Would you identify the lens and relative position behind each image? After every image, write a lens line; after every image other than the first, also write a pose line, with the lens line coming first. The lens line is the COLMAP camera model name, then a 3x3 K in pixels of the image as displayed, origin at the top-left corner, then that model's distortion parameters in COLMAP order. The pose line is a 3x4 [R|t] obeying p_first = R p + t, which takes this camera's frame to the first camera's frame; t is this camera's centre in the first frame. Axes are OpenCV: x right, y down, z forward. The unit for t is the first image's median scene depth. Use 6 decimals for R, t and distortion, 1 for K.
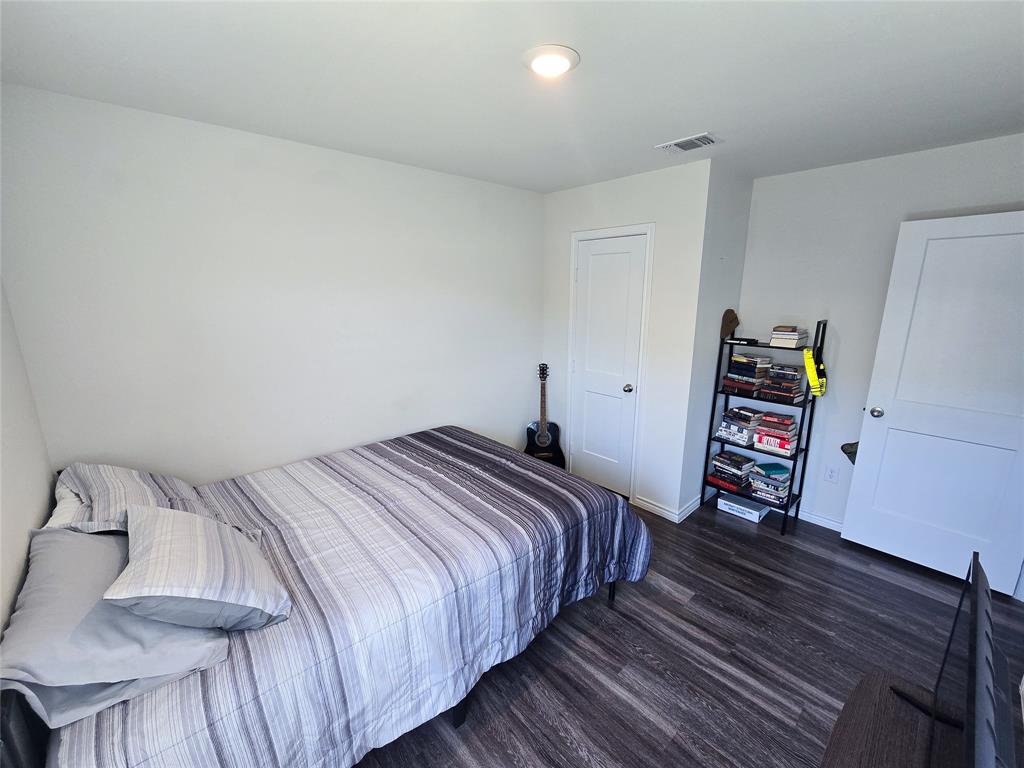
lens RADIAL K [[419.7, 0, 522.0], [0, 419.7, 388.2], [0, 0, 1]] dist [-0.004322, 0.000430]
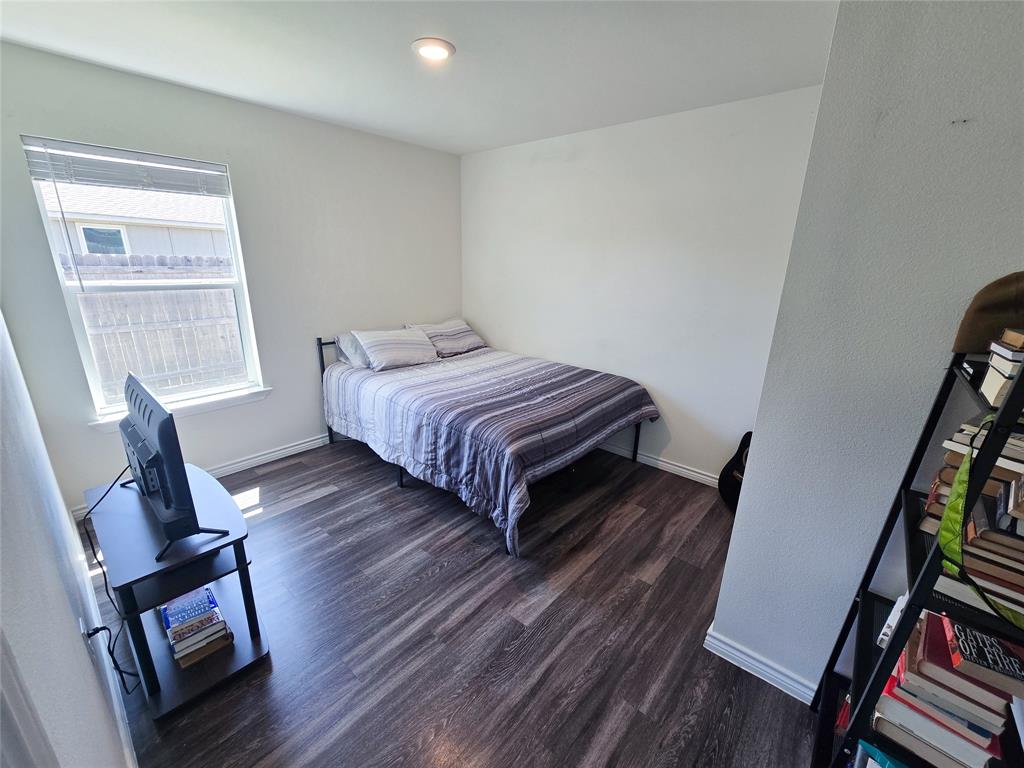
lens RADIAL K [[404.7, 0, 512.0], [0, 404.7, 384.0], [0, 0, 1]] dist [-0.002919, -0.000209]
pose [[0.120987, 0.305265, -0.944550, 1.243154], [-0.259678, 0.928137, 0.266699, -0.152555], [0.958086, 0.213011, 0.191564, 0.931601]]
